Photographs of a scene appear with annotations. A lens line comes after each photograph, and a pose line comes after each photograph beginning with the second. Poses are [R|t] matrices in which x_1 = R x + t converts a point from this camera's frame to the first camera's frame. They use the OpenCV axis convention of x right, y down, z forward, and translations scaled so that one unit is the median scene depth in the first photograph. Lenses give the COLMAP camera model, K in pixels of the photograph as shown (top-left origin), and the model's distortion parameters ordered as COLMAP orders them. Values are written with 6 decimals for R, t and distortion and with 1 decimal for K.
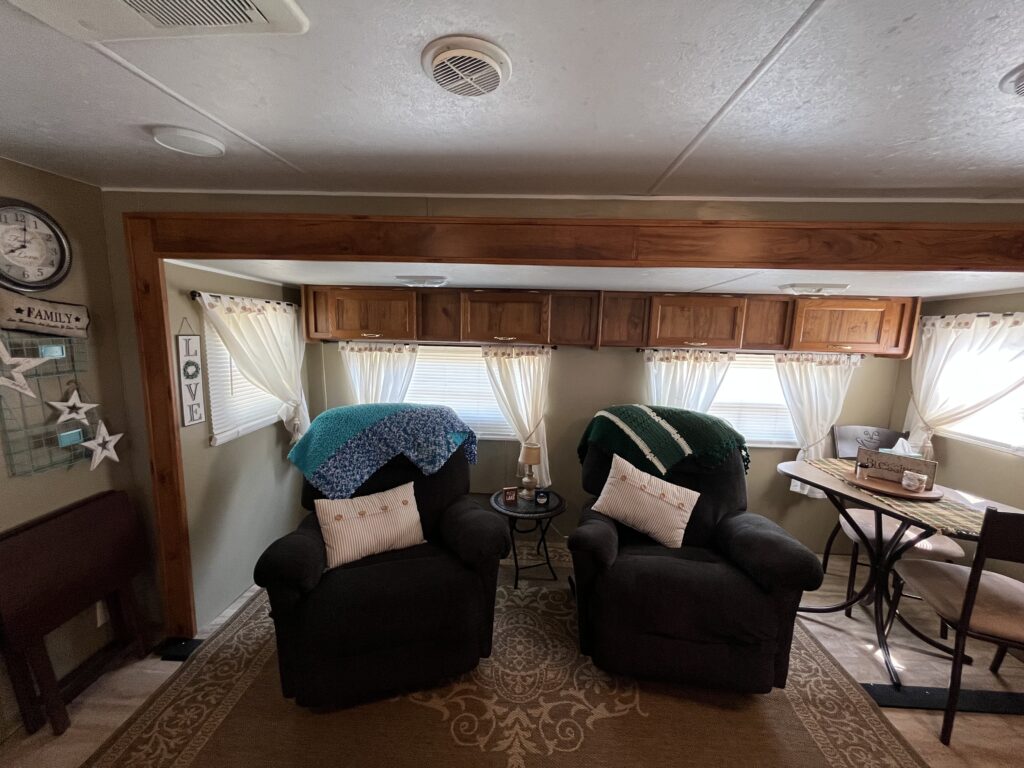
lens RADIAL K [[417.3, 0, 509.4], [0, 417.3, 385.2], [0, 0, 1]] dist [-0.001043, -0.000367]
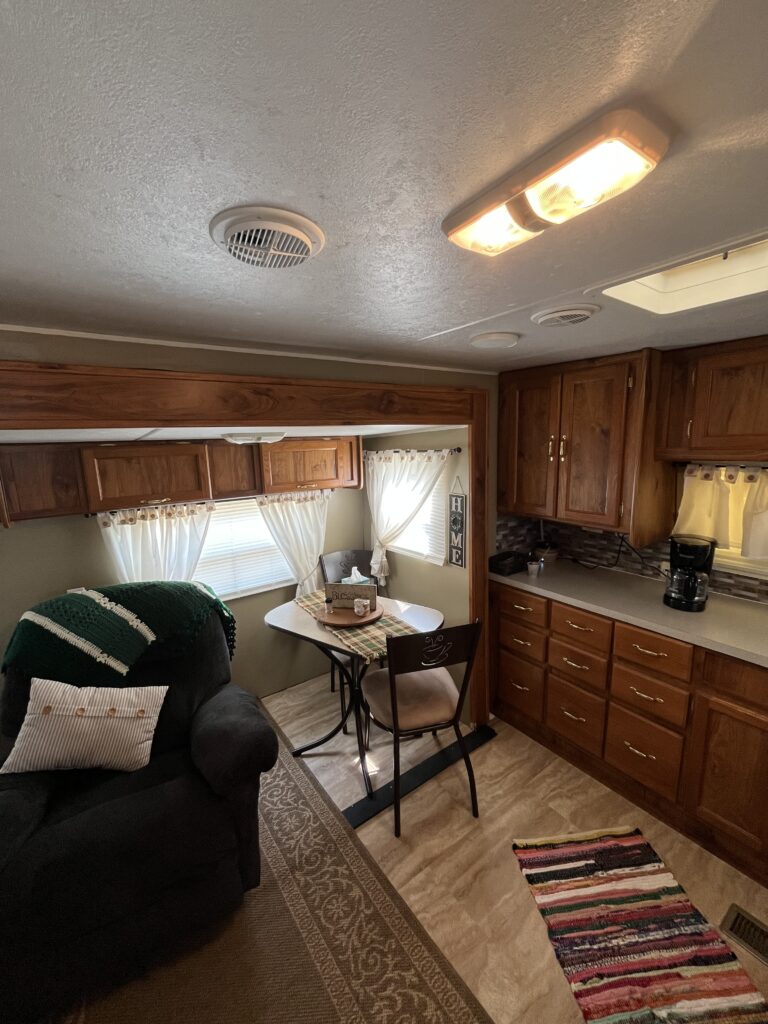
lens RADIAL K [[417.3, 0, 385.7], [0, 417.3, 513.9], [0, 0, 1]] dist [-0.001043, -0.000367]
pose [[0.775952, -0.156571, 0.611052, 0.315894], [0.141301, 0.987232, 0.073527, -0.076578], [-0.614762, 0.029289, 0.788169, 0.057165]]
